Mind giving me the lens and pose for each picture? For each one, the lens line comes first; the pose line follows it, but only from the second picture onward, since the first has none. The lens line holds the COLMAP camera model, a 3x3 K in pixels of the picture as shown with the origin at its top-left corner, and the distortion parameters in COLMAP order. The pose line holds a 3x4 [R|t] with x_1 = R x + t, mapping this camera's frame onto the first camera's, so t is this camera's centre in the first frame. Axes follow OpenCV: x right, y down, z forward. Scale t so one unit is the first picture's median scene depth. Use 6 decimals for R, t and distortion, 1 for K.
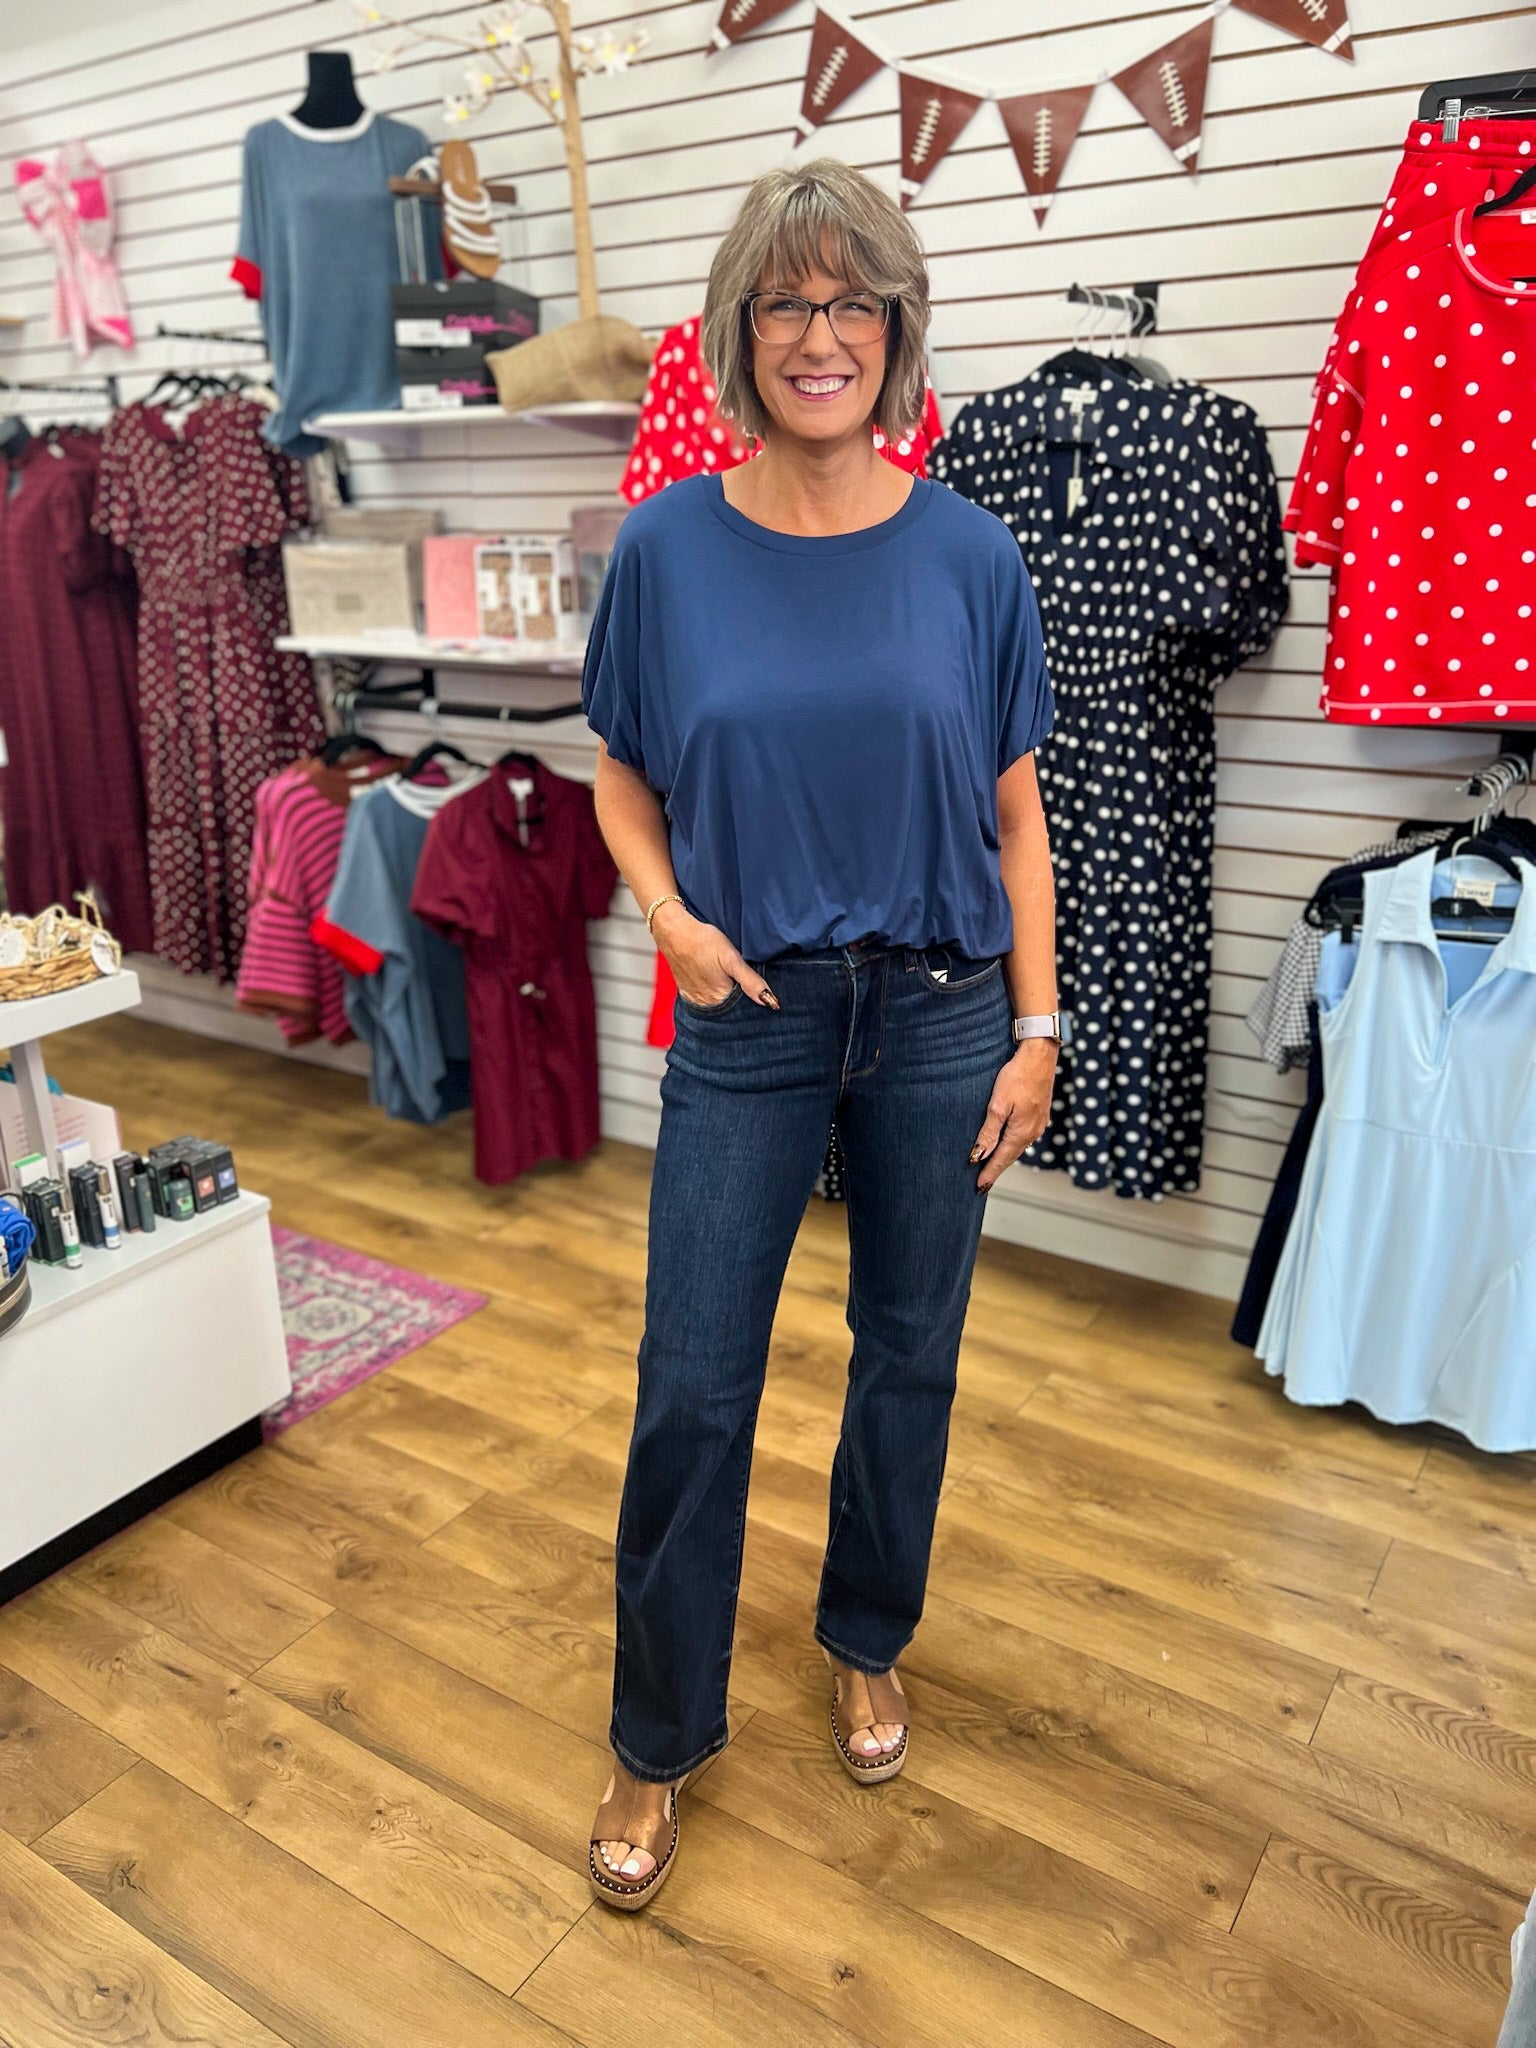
lens RADIAL K [[1517.1, 0, 780.4], [0, 1517.1, 1036.4], [0, 0, 1]] dist [0.010713, -0.026721]
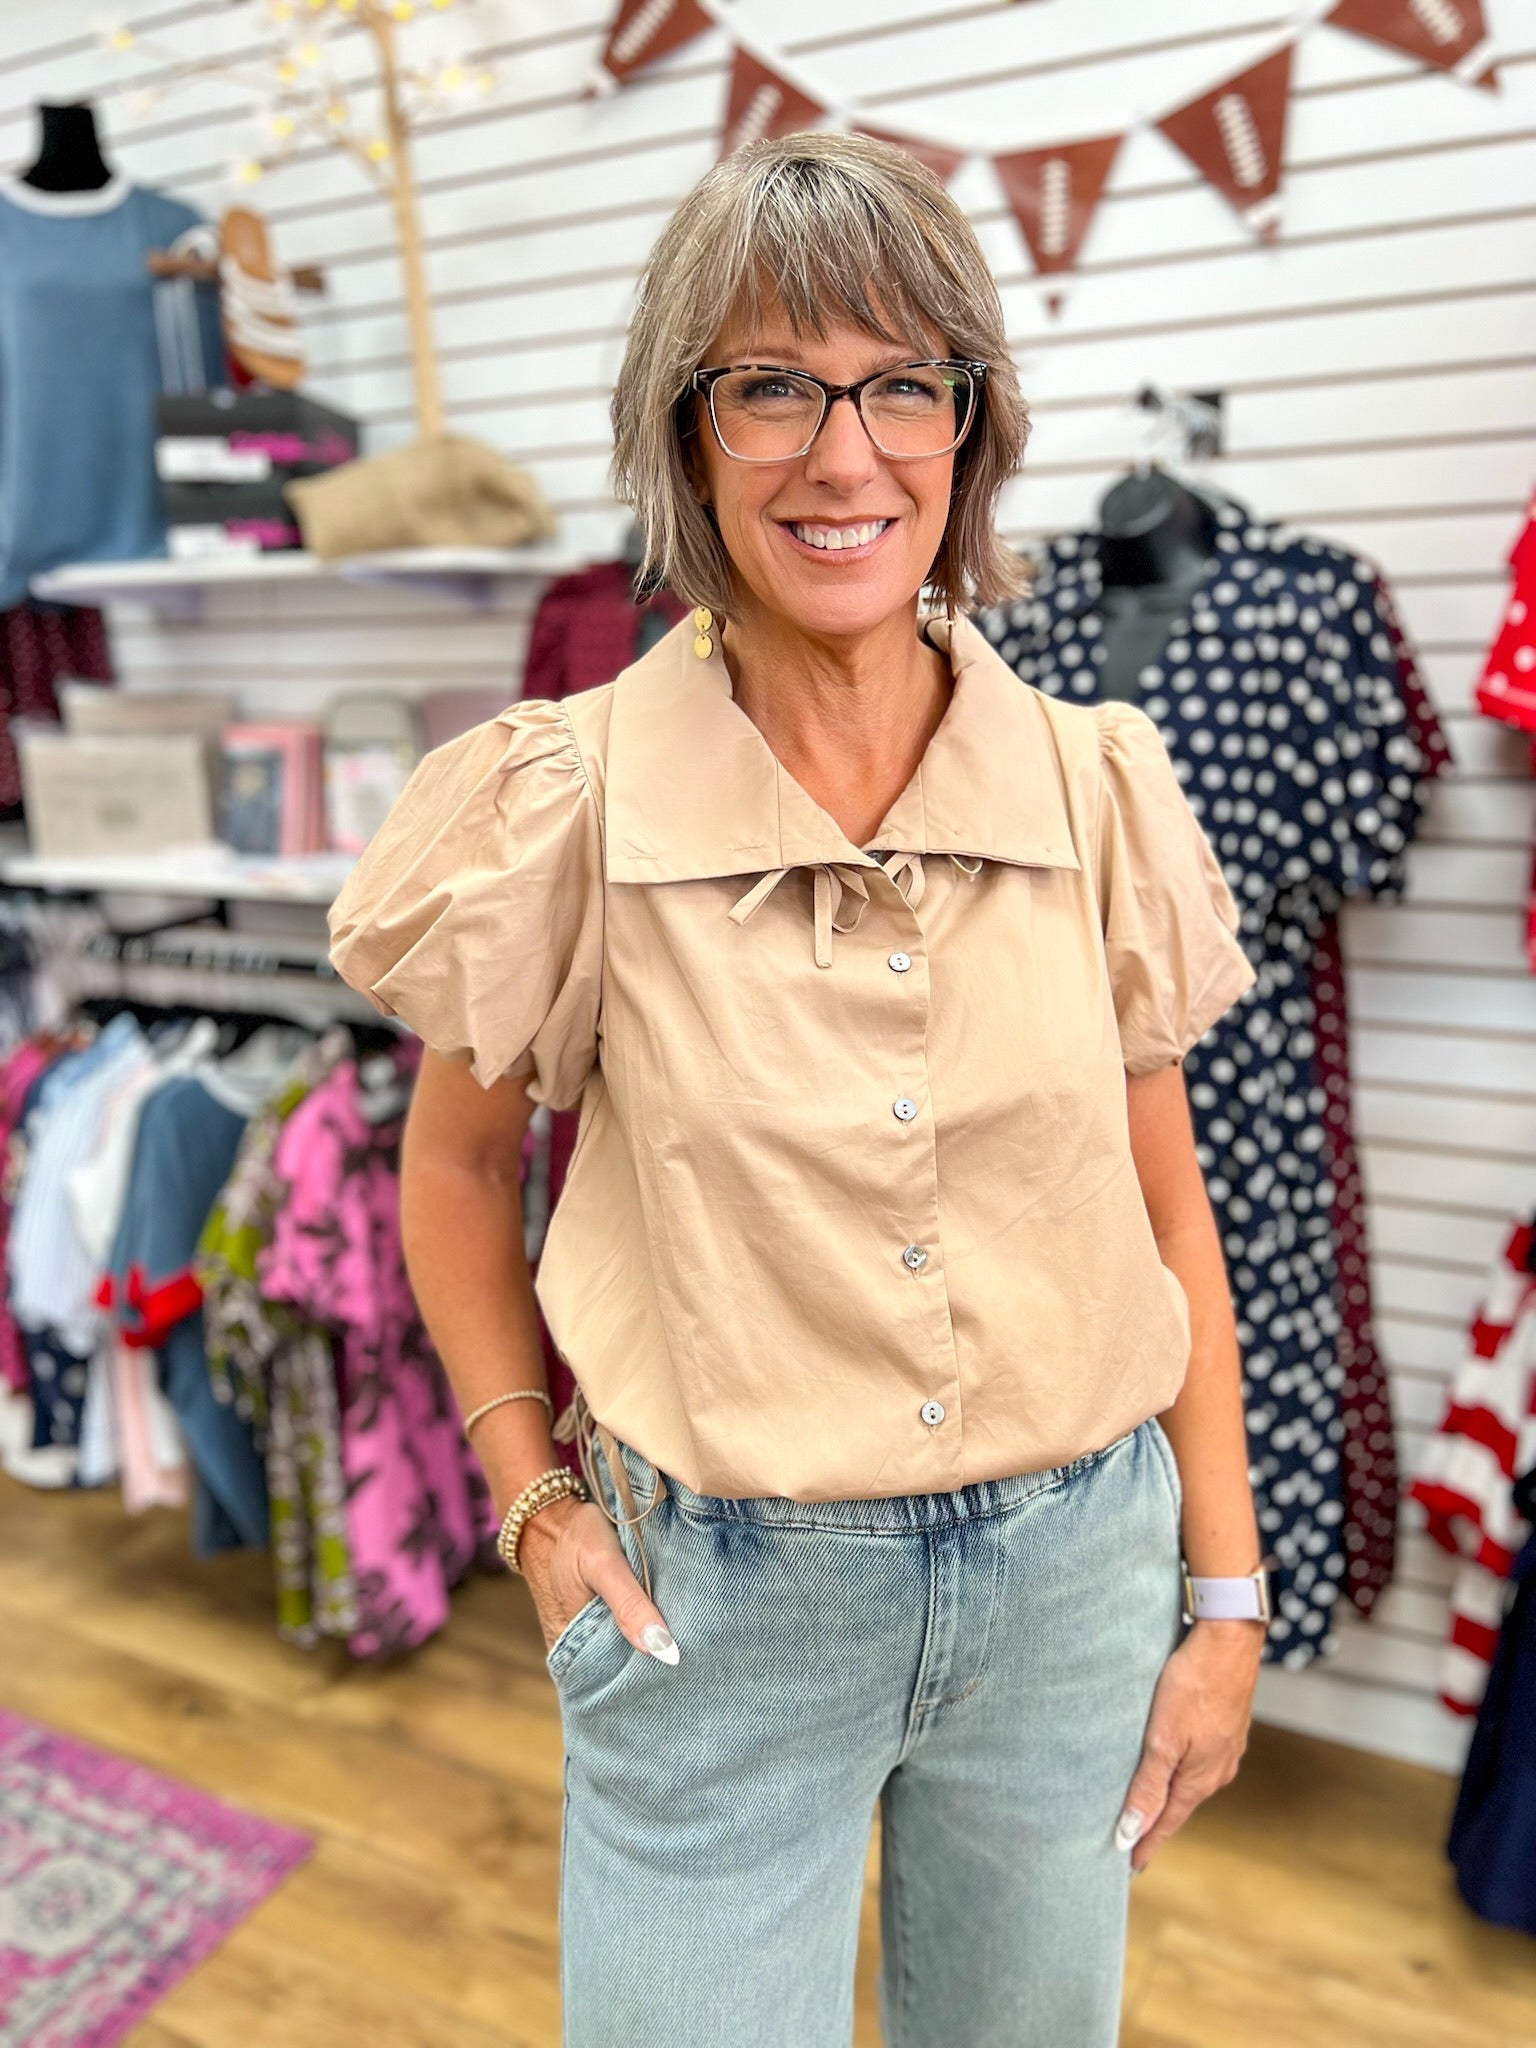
lens RADIAL K [[1517.1, 0, 767.5], [0, 1517.1, 1025.0], [0, 0, 1]] dist [0.010713, -0.026721]
pose [[0.993914, -0.036399, 0.103974, -0.054505], [0.046546, 0.994205, -0.096897, -0.121920], [-0.099845, 0.101147, 0.989849, 0.305013]]
